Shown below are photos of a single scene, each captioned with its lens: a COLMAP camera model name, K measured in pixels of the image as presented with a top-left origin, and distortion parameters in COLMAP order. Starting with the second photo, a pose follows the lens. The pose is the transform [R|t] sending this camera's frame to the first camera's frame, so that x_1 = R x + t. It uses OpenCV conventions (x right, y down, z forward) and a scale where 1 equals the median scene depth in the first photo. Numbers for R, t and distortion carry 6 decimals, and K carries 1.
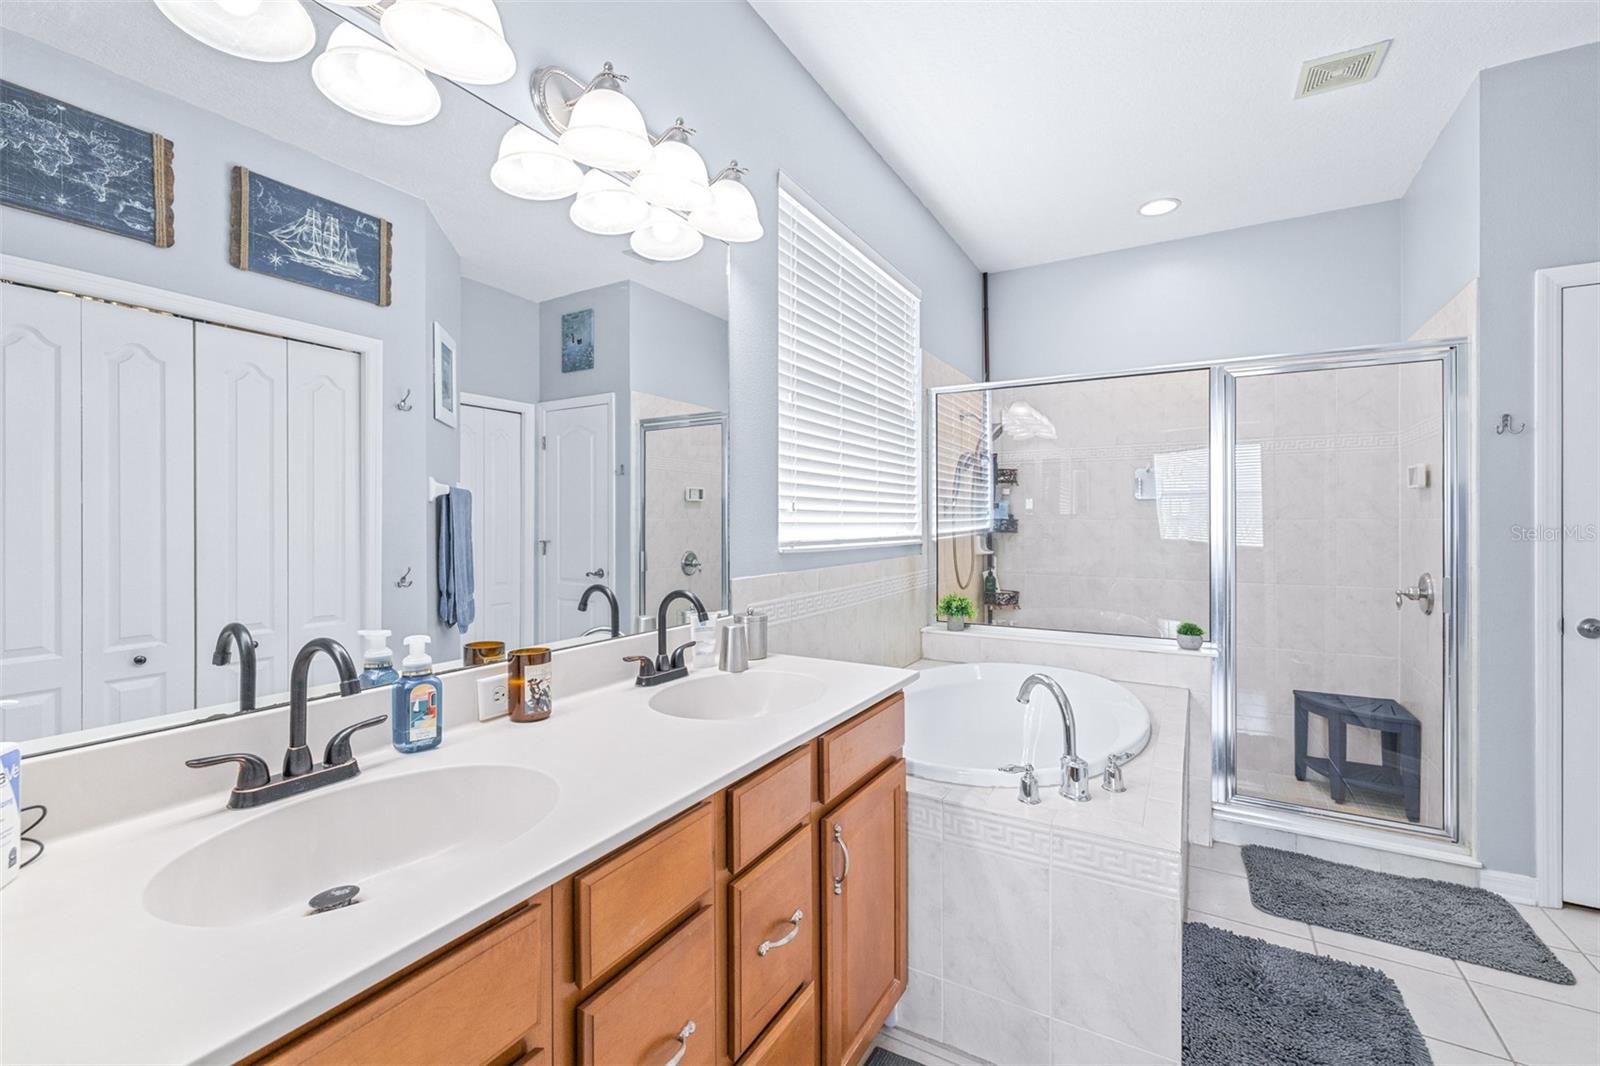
lens RADIAL K [[687.7, 0, 797.7], [0, 687.7, 531.6], [0, 0, 1]] dist [-0.003180, 0.000993]
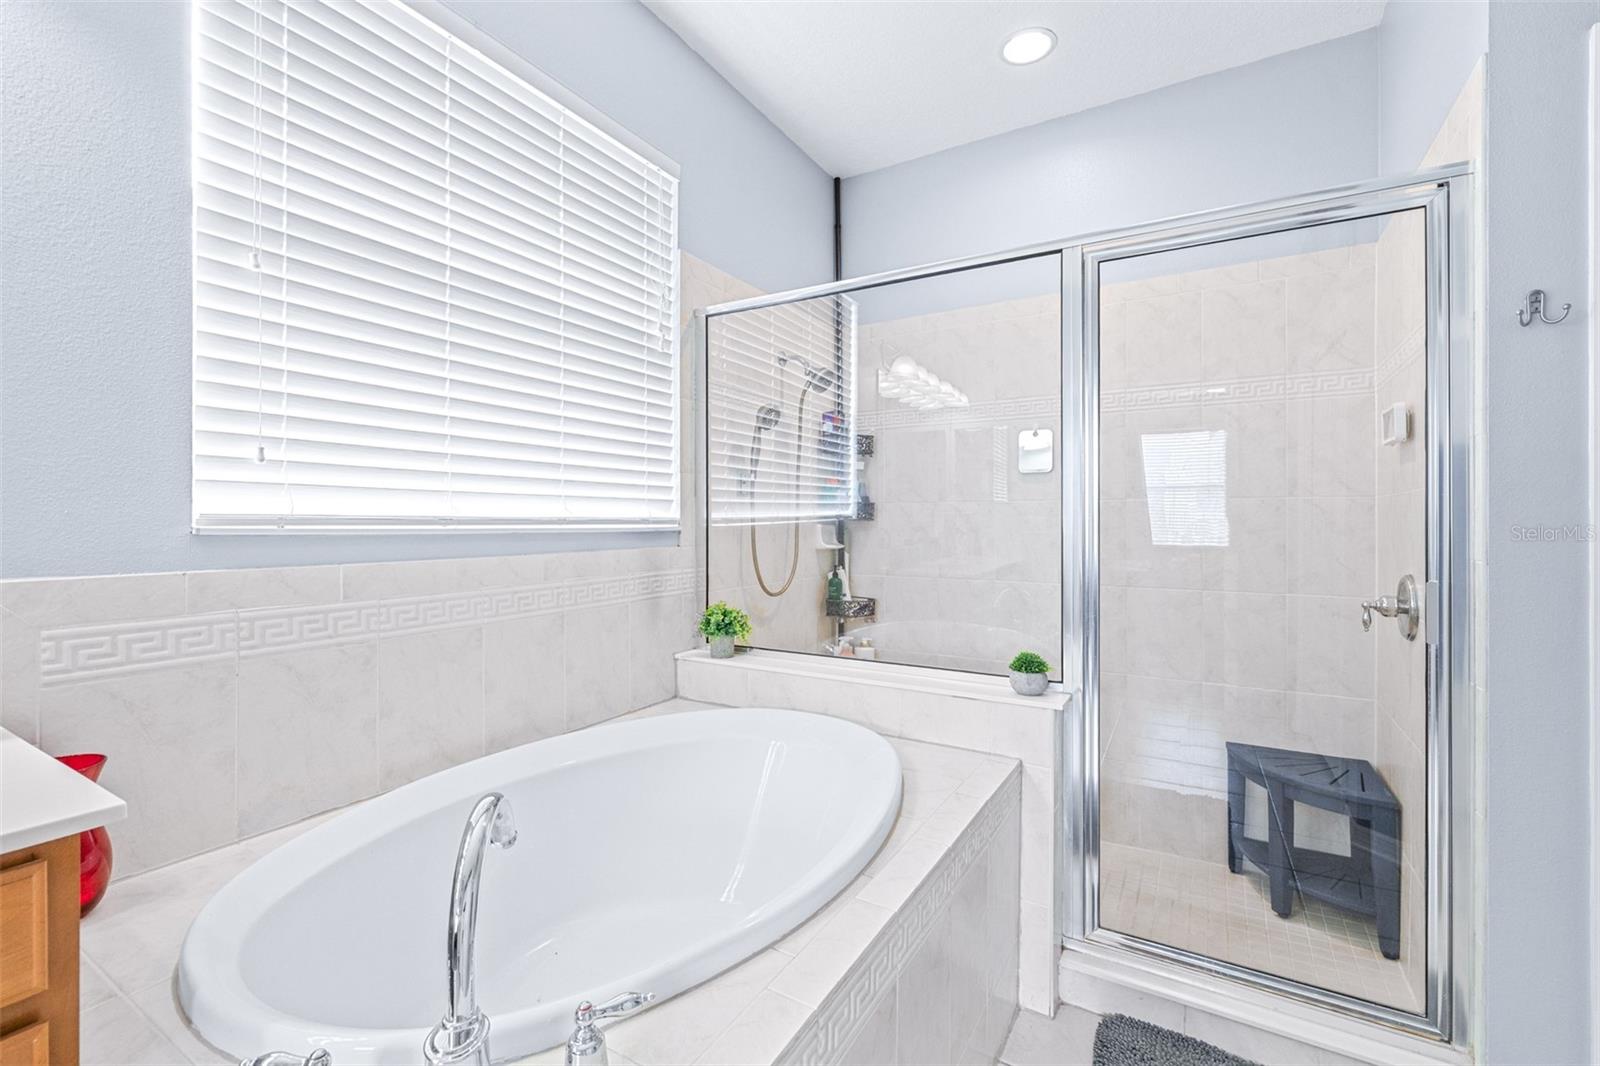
lens RADIAL K [[687.7, 0, 806.3], [0, 687.7, 532.4], [0, 0, 1]] dist [-0.003180, 0.000993]
pose [[0.999944, 0.001614, -0.010419, 0.319836], [-0.001619, 0.999999, -0.000470, 0.019612], [0.010419, 0.000486, 0.999946, 0.313564]]
